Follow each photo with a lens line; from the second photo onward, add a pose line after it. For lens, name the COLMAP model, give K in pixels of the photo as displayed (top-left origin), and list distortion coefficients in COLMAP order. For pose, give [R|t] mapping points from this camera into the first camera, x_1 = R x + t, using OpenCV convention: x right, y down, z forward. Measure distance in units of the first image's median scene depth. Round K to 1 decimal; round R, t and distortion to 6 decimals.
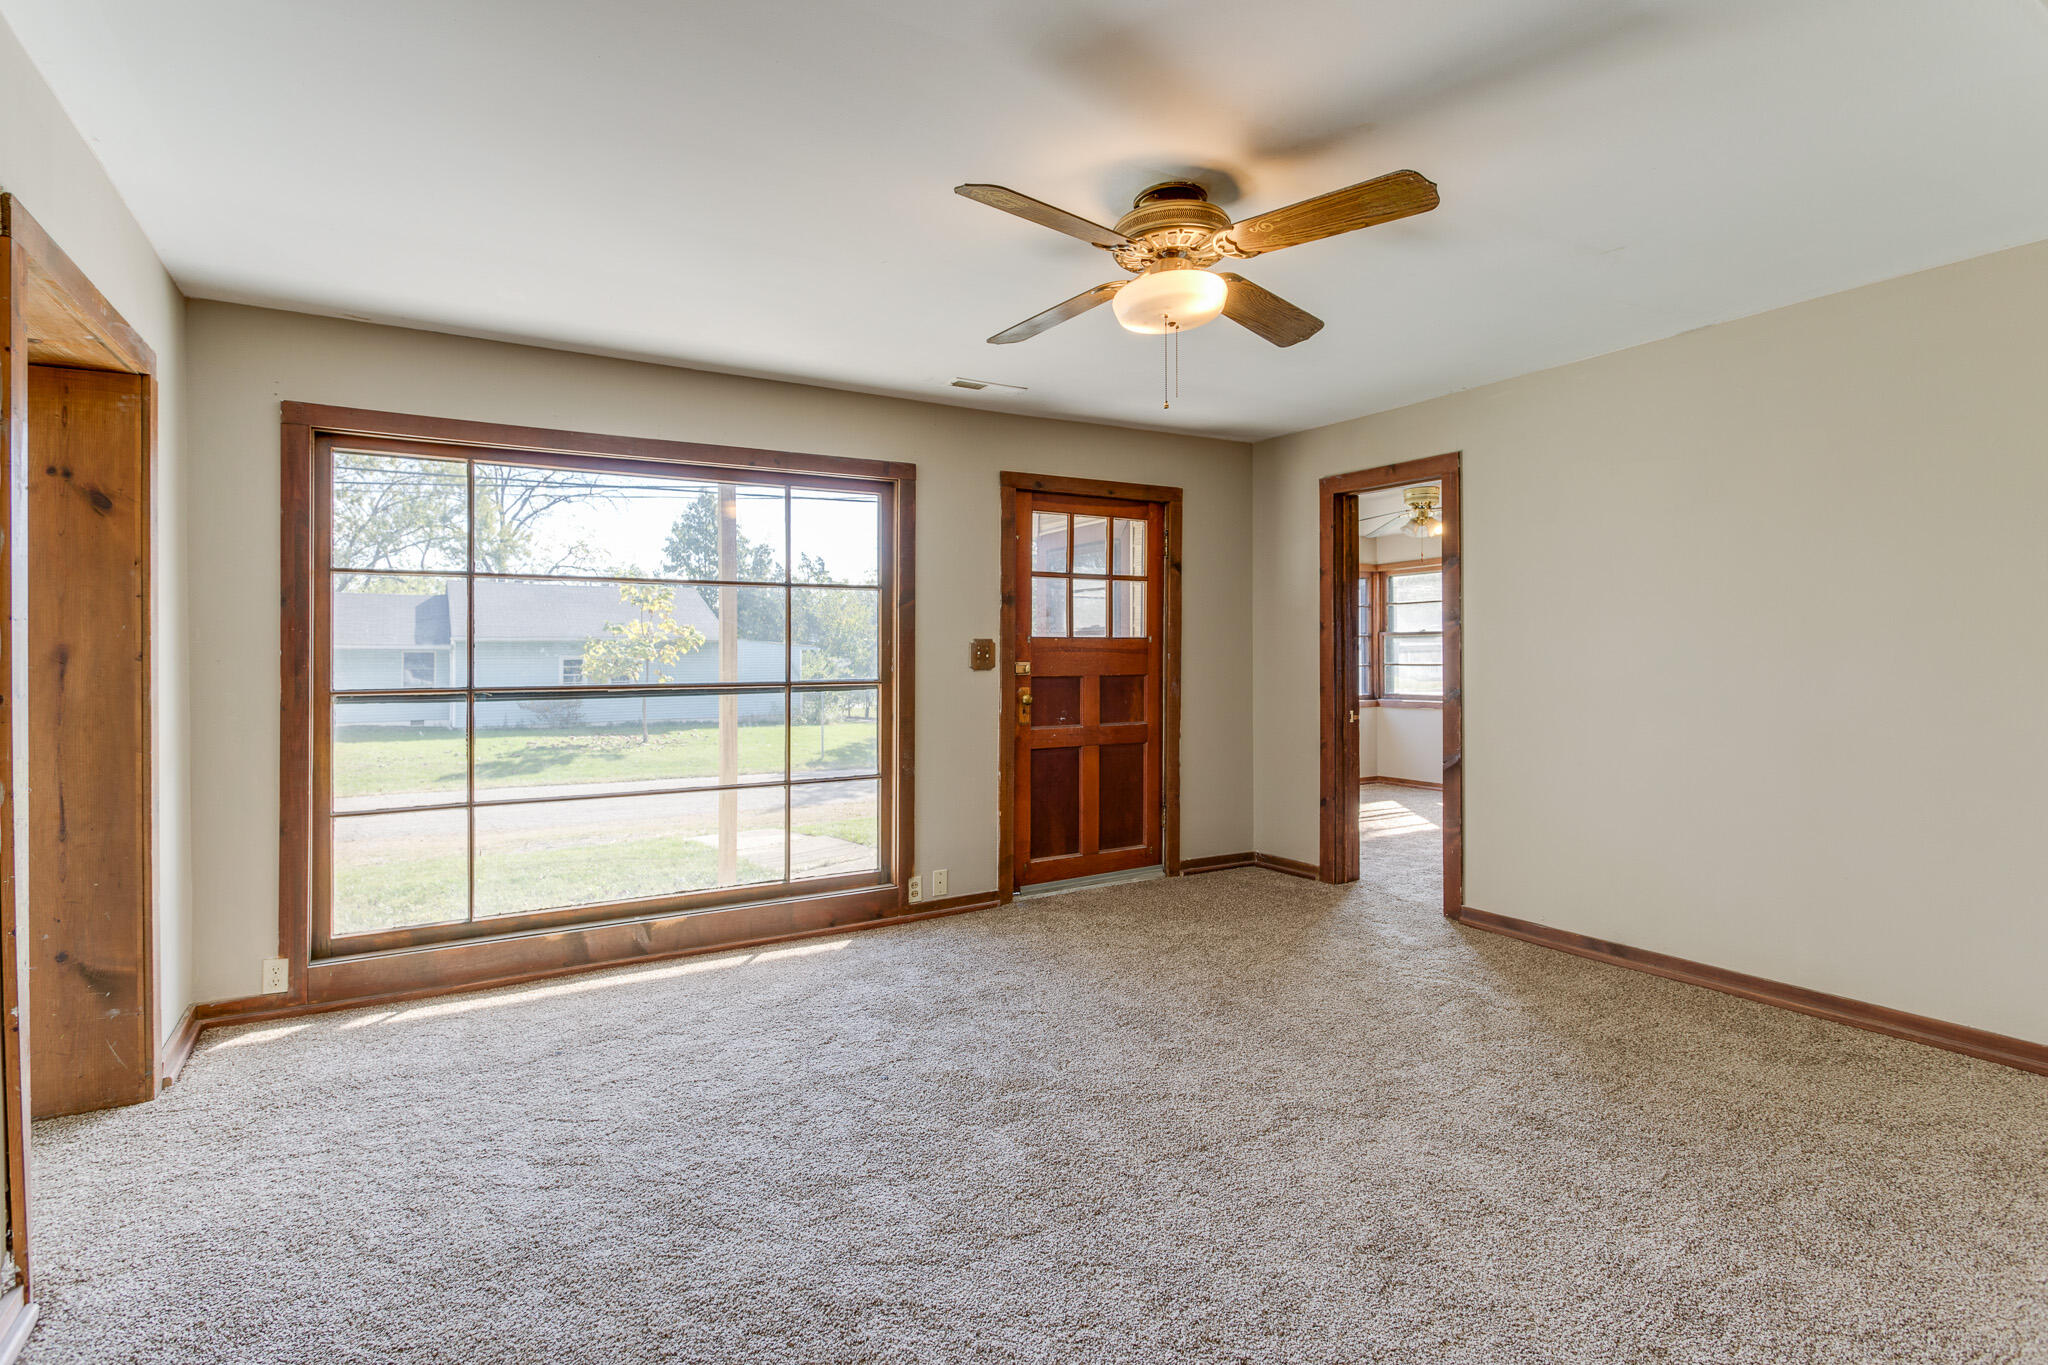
lens RADIAL K [[996.6, 0, 1051.3], [0, 996.6, 647.4], [0, 0, 1]] dist [0.003412, -0.005249]
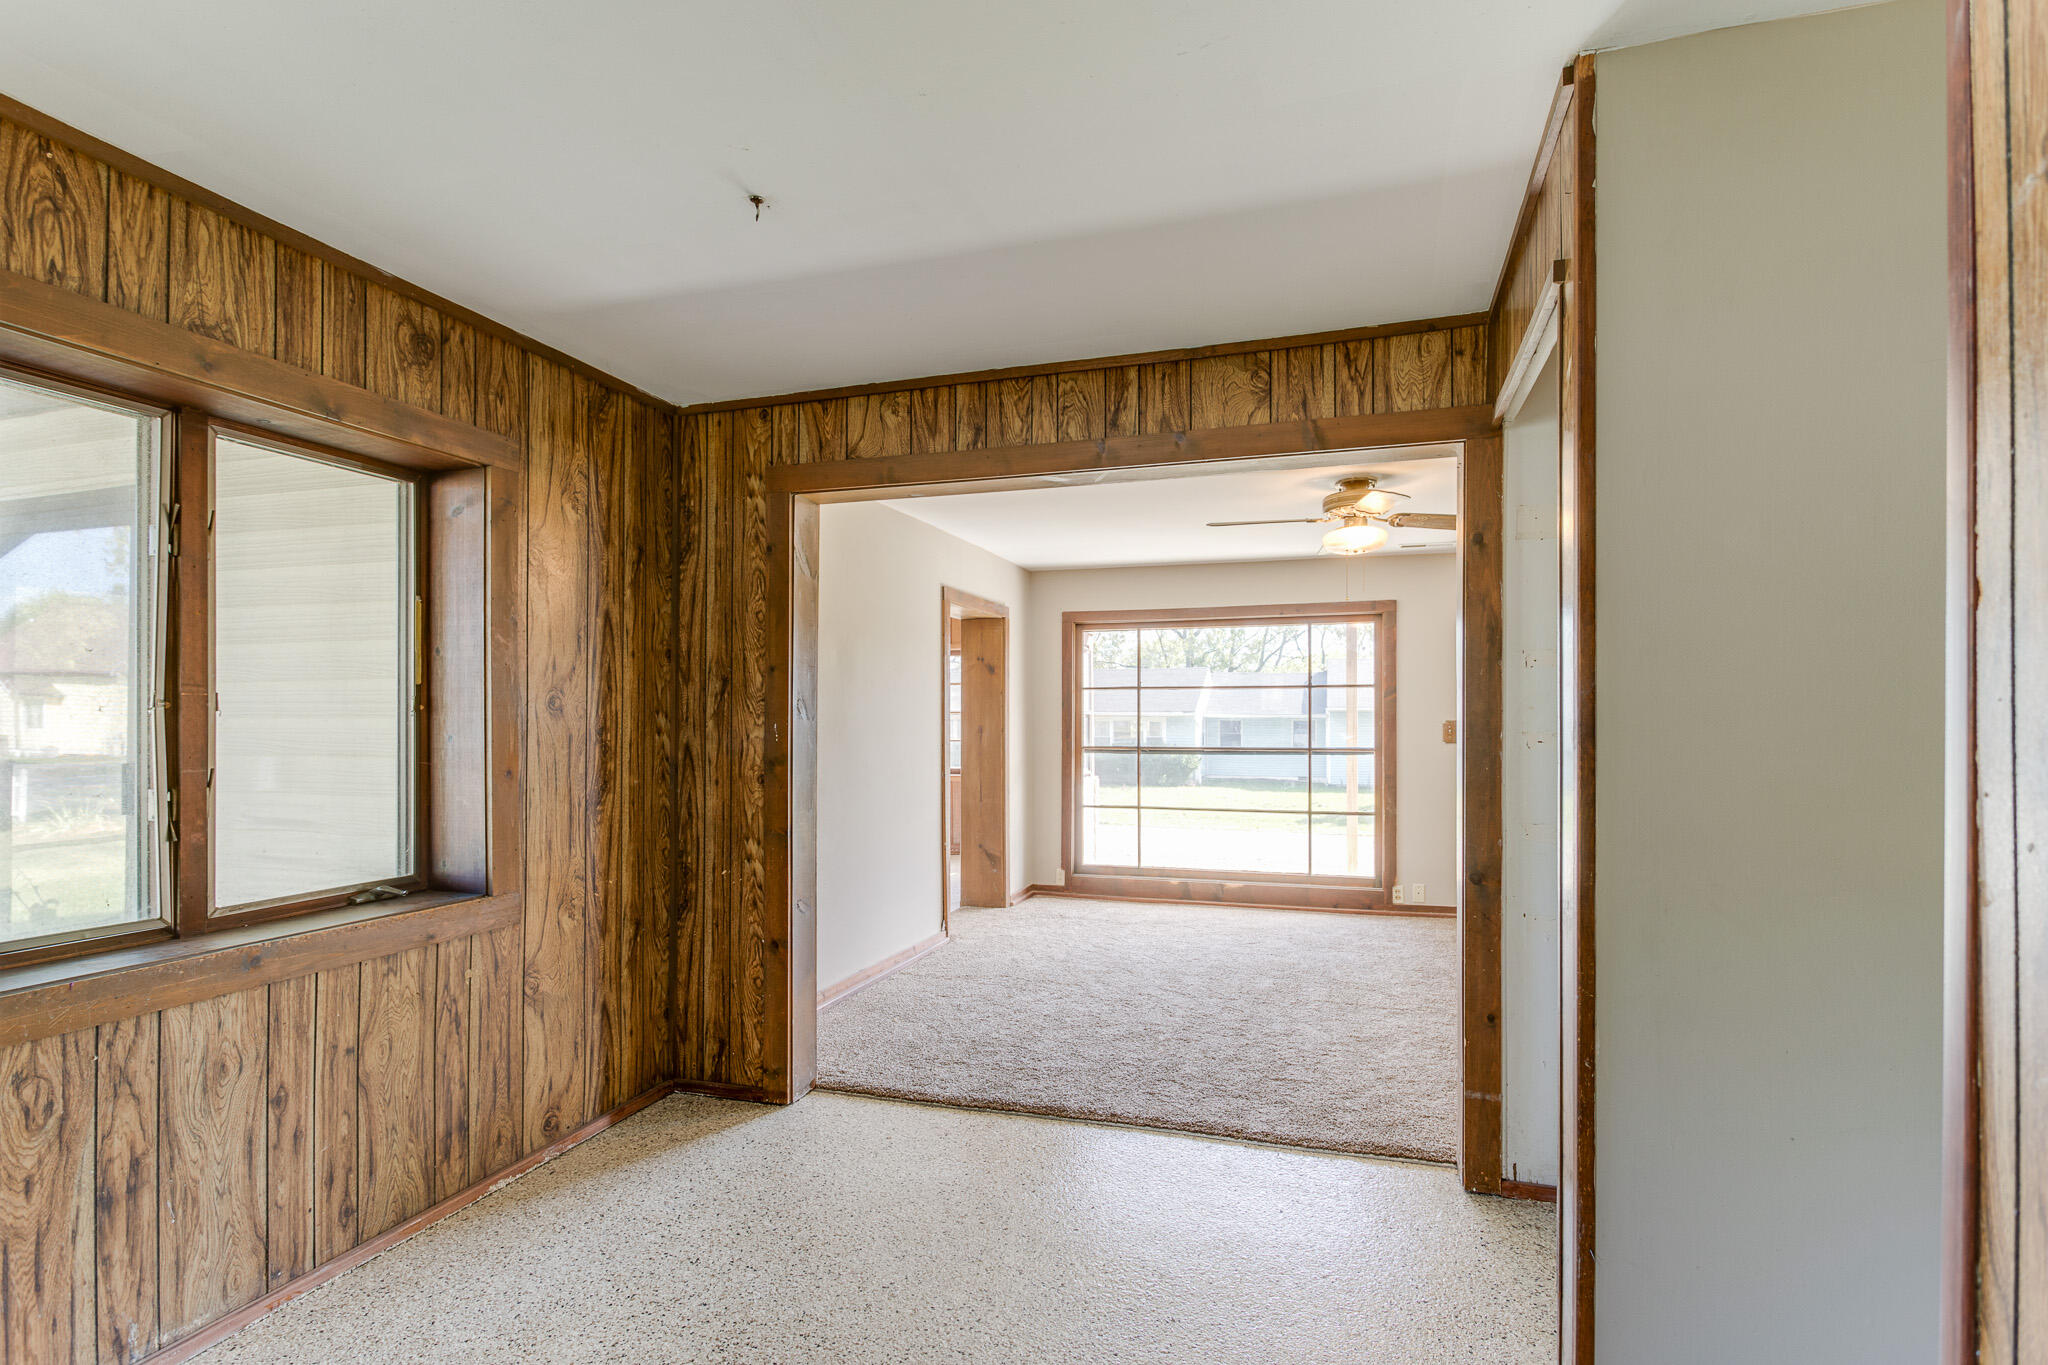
lens RADIAL K [[996.6, 0, 1022.4], [0, 996.6, 703.2], [0, 0, 1]] dist [0.003412, -0.005249]
pose [[0.646646, -0.008964, -0.762738, 0.768602], [0.000926, 0.999939, -0.010966, -0.023364], [0.762790, 0.006385, 0.646615, -0.435042]]
